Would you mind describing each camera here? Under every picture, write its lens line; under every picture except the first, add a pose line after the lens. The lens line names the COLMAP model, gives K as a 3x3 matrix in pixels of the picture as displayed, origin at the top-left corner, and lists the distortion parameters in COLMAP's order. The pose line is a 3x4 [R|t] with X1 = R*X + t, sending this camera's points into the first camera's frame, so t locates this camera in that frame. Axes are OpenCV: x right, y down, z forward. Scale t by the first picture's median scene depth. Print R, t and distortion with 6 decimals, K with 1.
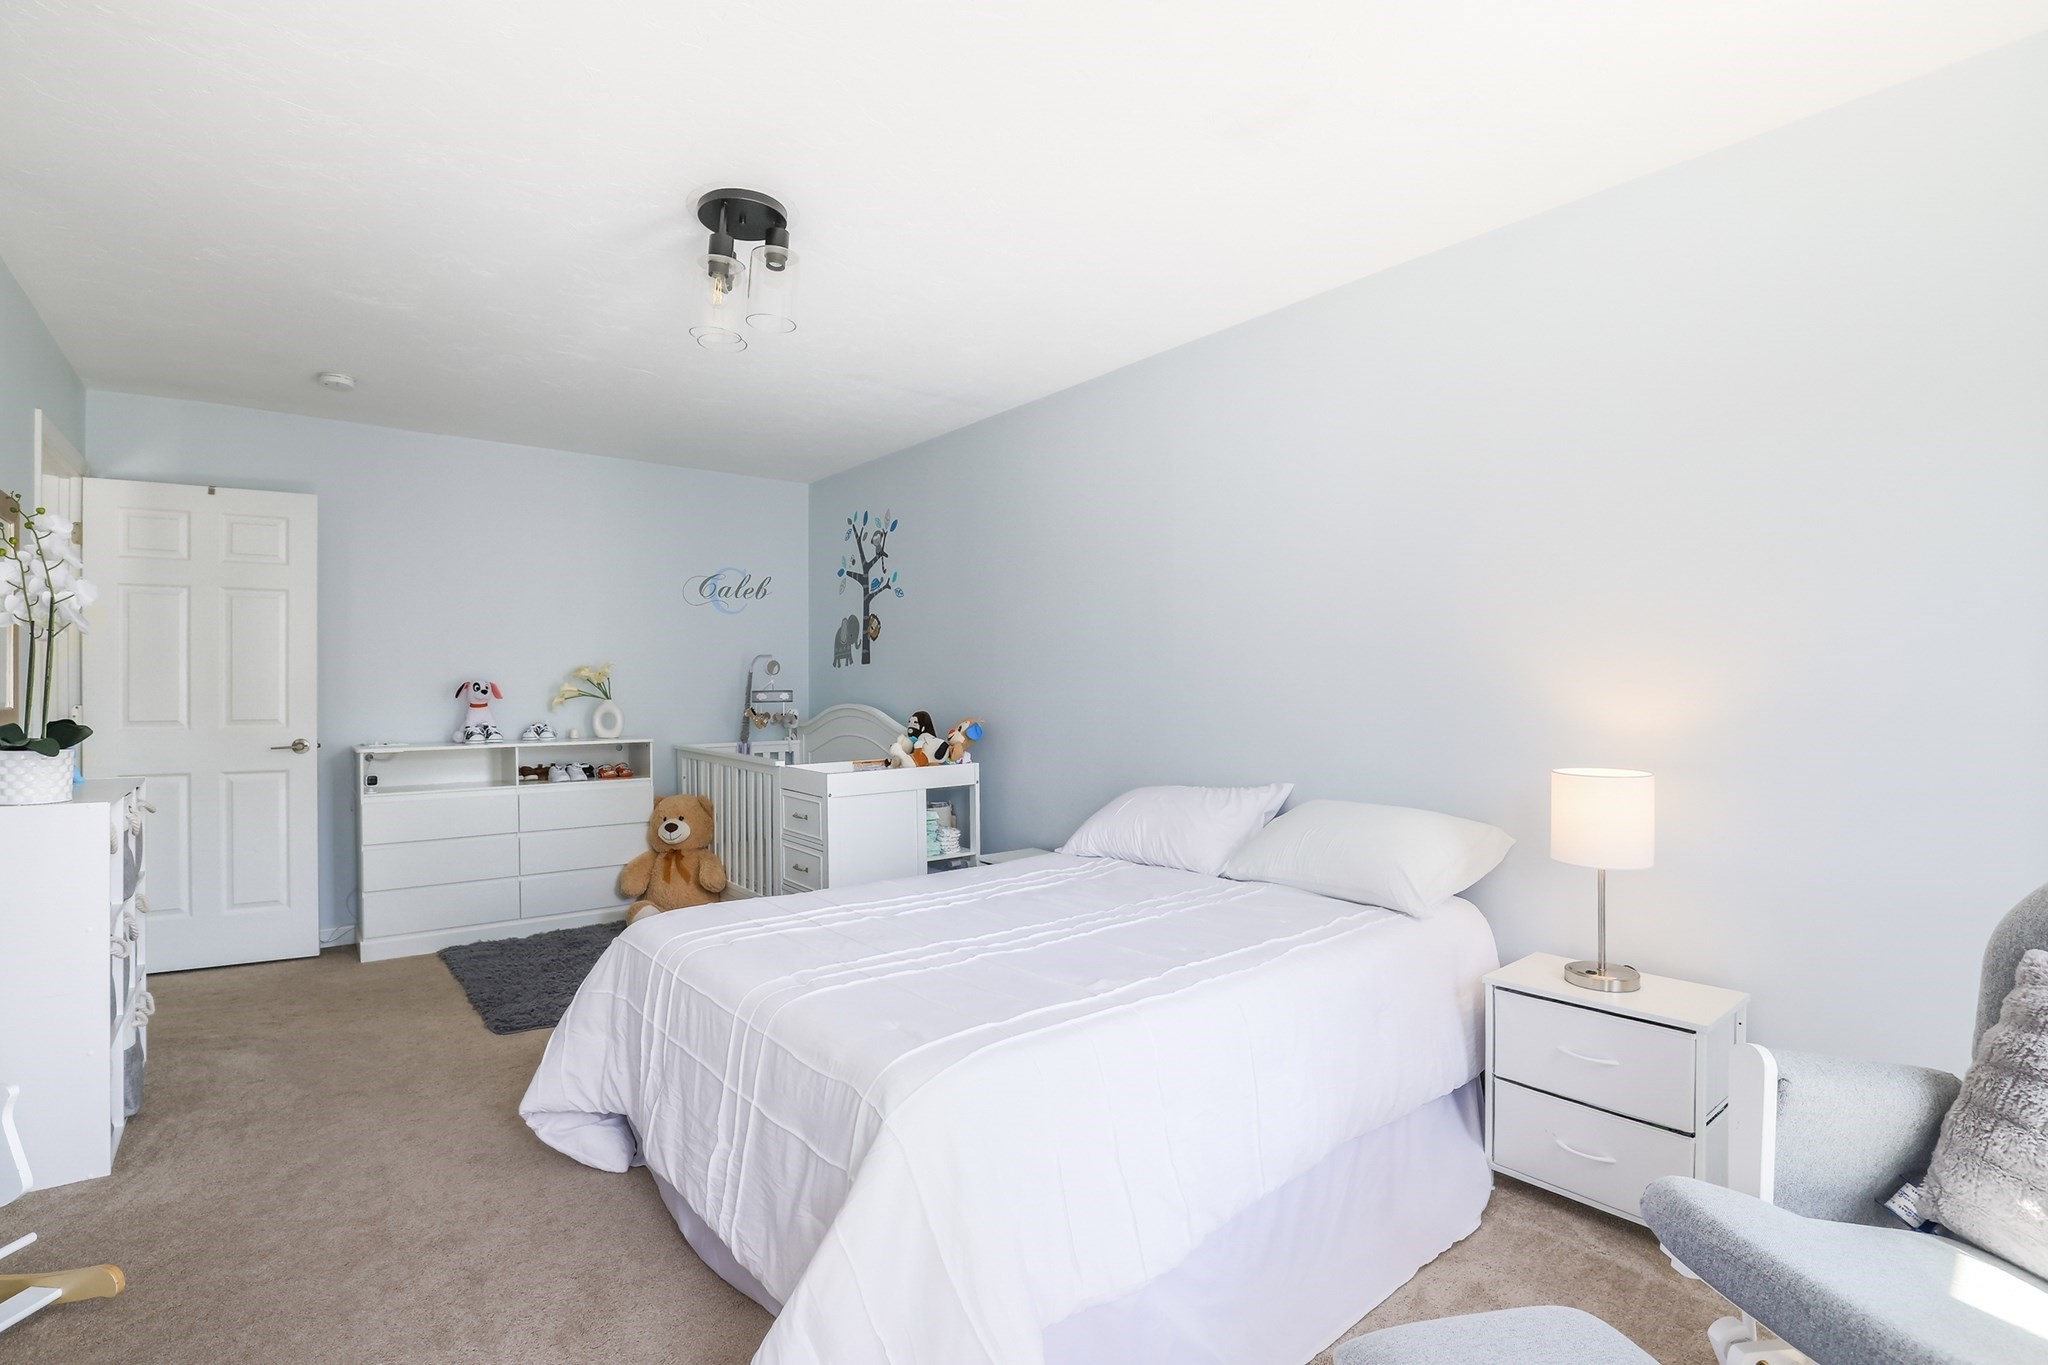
lens RADIAL K [[961.9, 0, 1026.5], [0, 961.9, 687.9], [0, 0, 1]] dist [-0.003490, -0.000879]
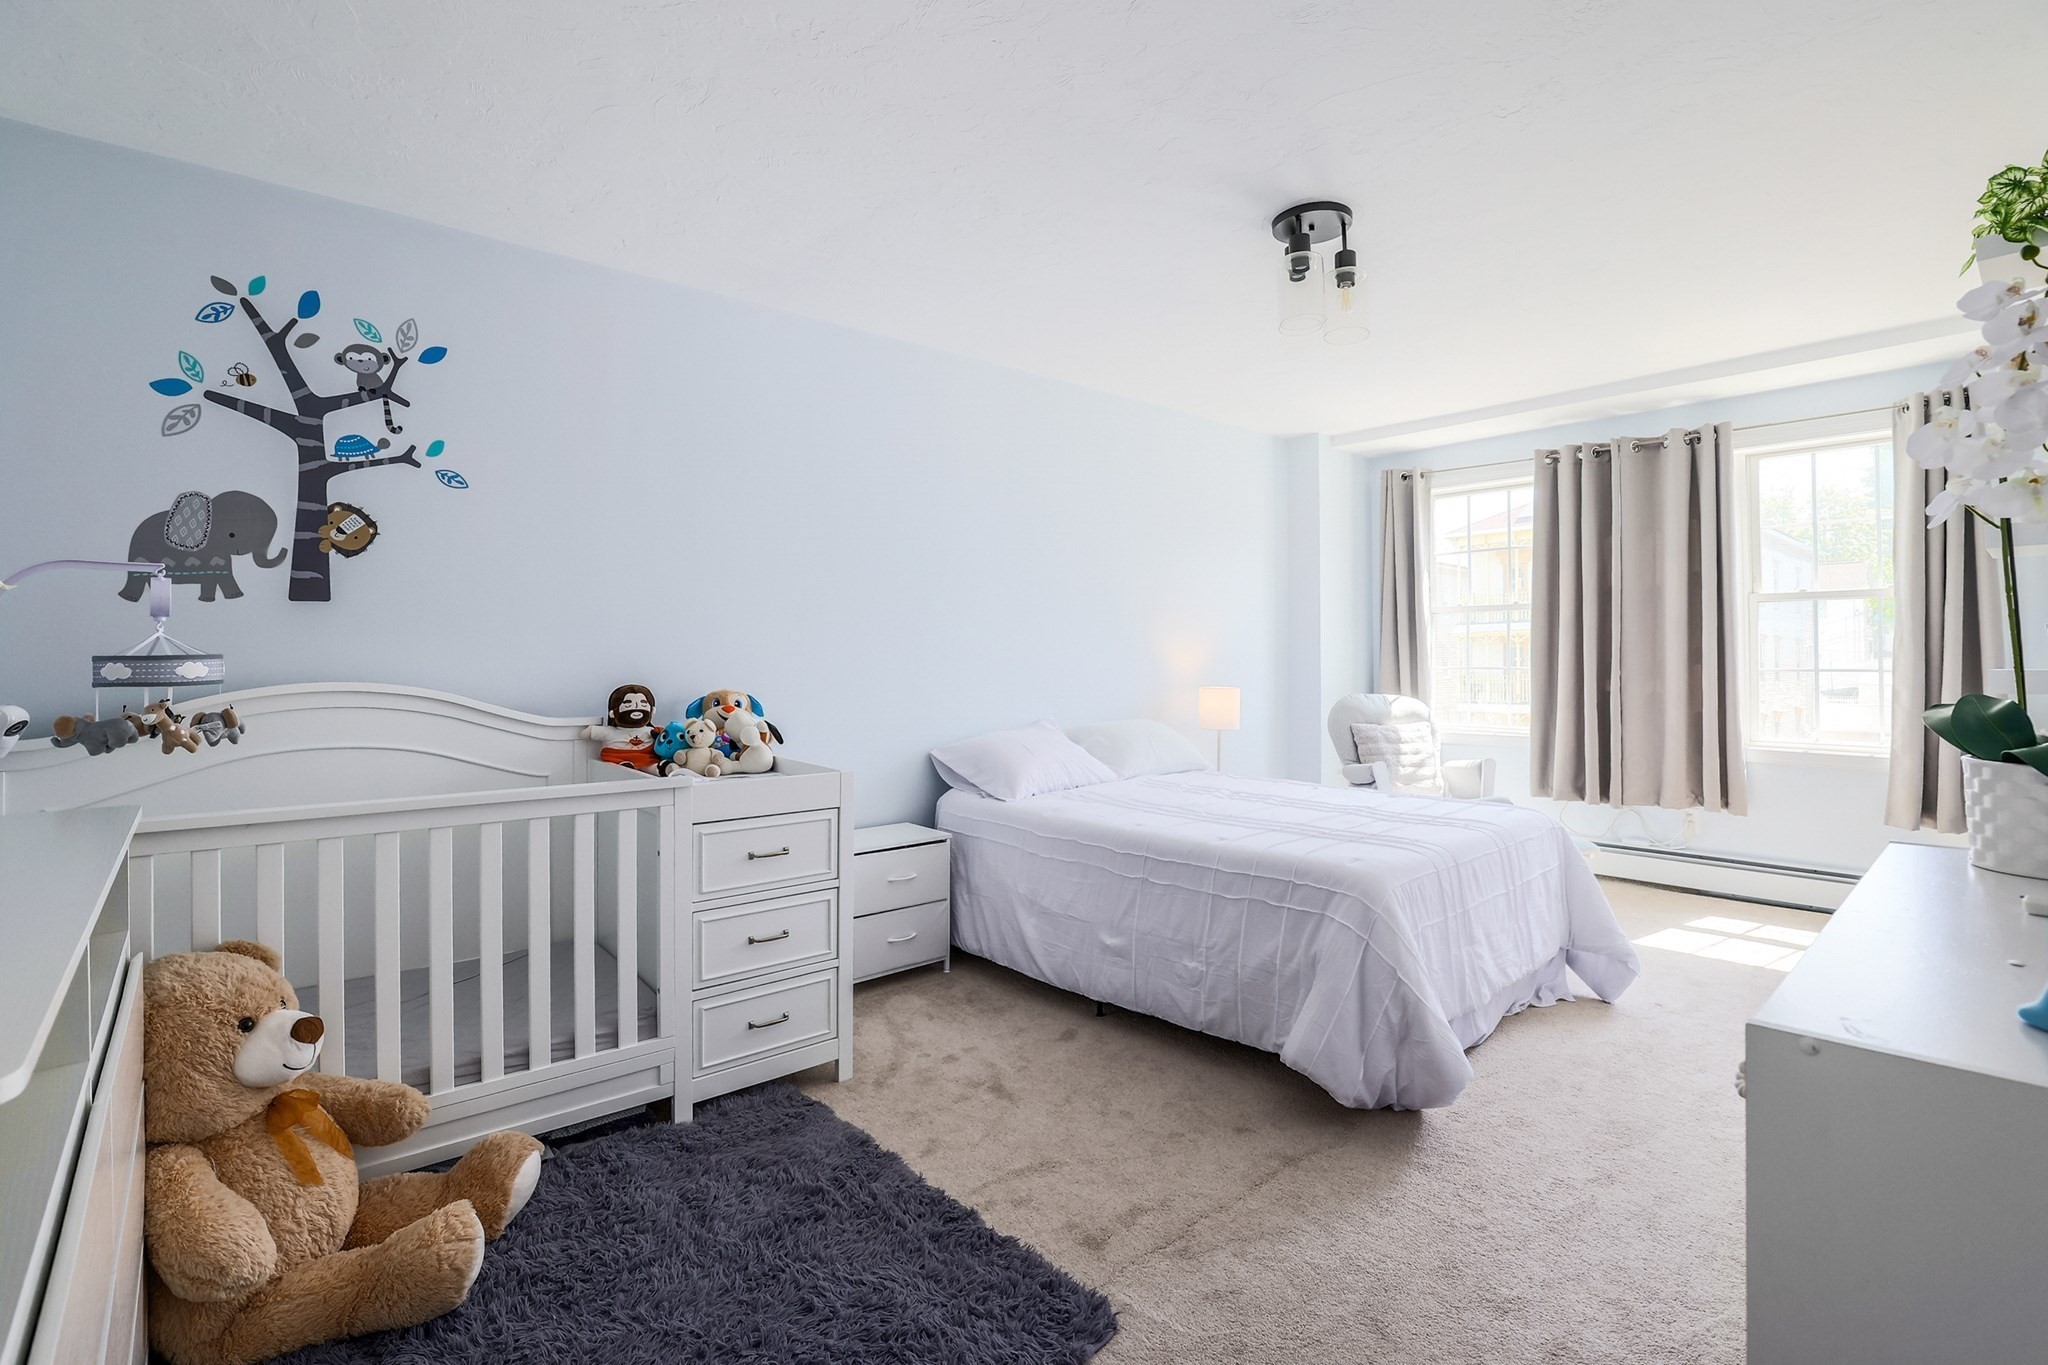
lens RADIAL K [[971.7, 0, 1019.7], [0, 971.7, 657.8], [0, 0, 1]] dist [-0.002412, -0.000405]
pose [[-0.003270, -0.001182, 0.999994, -0.666393], [0.003457, 0.999993, 0.001193, 0.004690], [-0.999989, 0.003461, -0.003265, 0.642595]]
